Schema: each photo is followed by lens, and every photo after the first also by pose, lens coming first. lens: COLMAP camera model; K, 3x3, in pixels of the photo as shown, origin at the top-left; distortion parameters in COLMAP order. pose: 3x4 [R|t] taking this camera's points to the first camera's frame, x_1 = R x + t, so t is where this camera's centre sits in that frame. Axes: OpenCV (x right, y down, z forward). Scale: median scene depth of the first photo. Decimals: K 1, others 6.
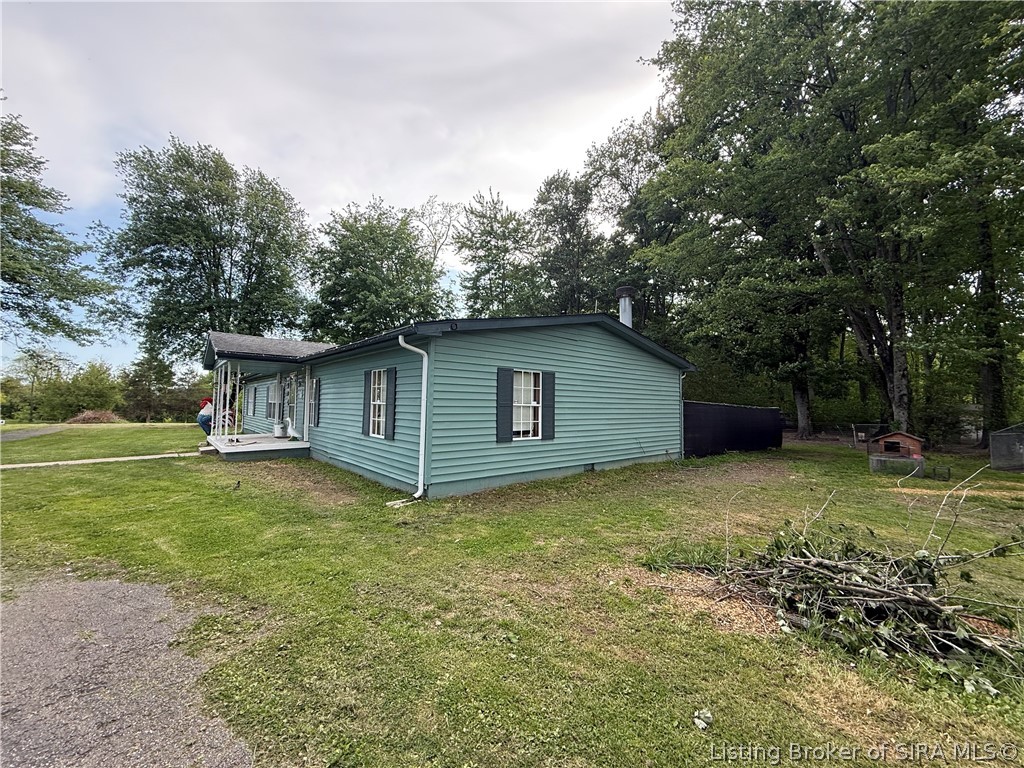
lens RADIAL K [[404.4, 0, 513.3], [0, 404.4, 385.1], [0, 0, 1]] dist [0.002830, -0.000489]
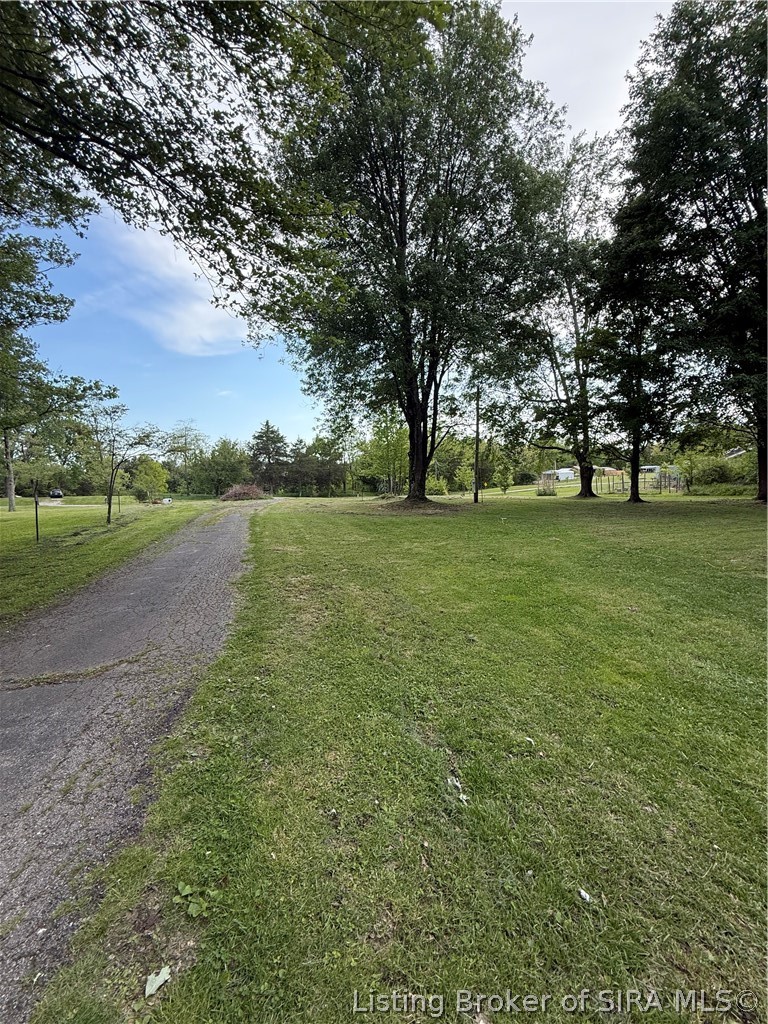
lens RADIAL K [[404.4, 0, 385.0], [0, 404.4, 511.6], [0, 0, 1]] dist [0.002830, -0.000489]
pose [[0.915866, 0.006308, -0.401434, -0.411336], [0.053336, 0.989102, 0.137228, 0.017879], [0.397925, -0.147094, 0.905549, 0.336248]]
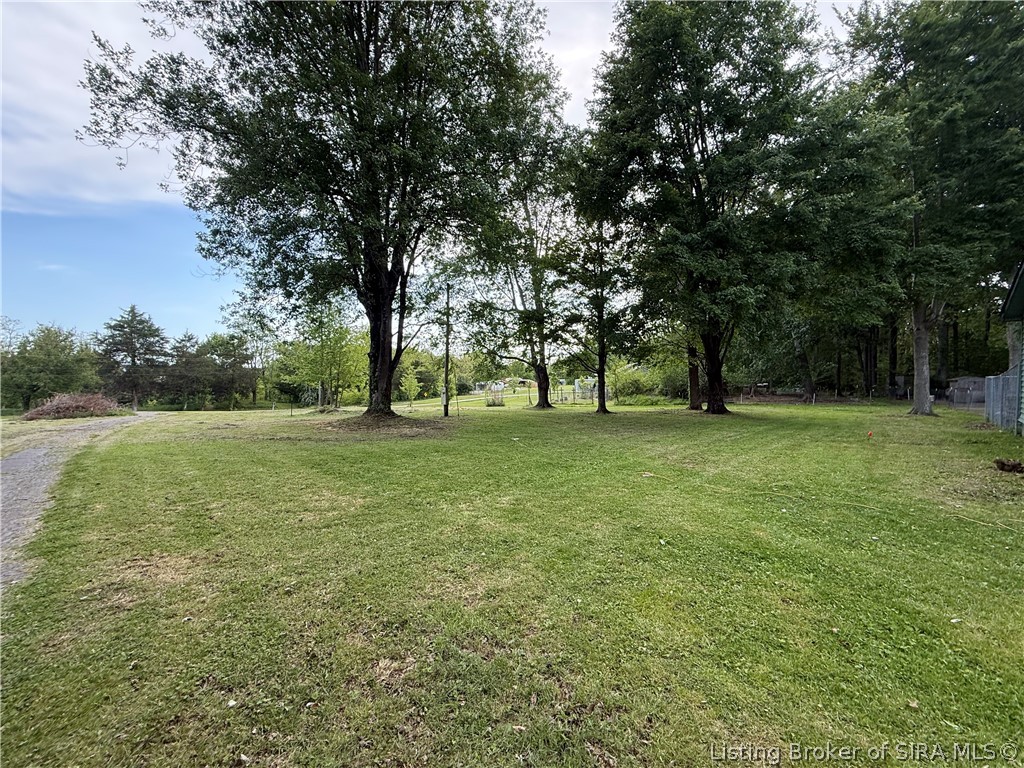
lens RADIAL K [[404.4, 0, 509.5], [0, 404.4, 385.1], [0, 0, 1]] dist [0.002830, -0.000489]
pose [[0.998246, -0.014512, 0.057404, -0.469986], [0.010837, 0.997902, 0.063824, 0.022294], [-0.058210, -0.063090, 0.996309, 0.413279]]
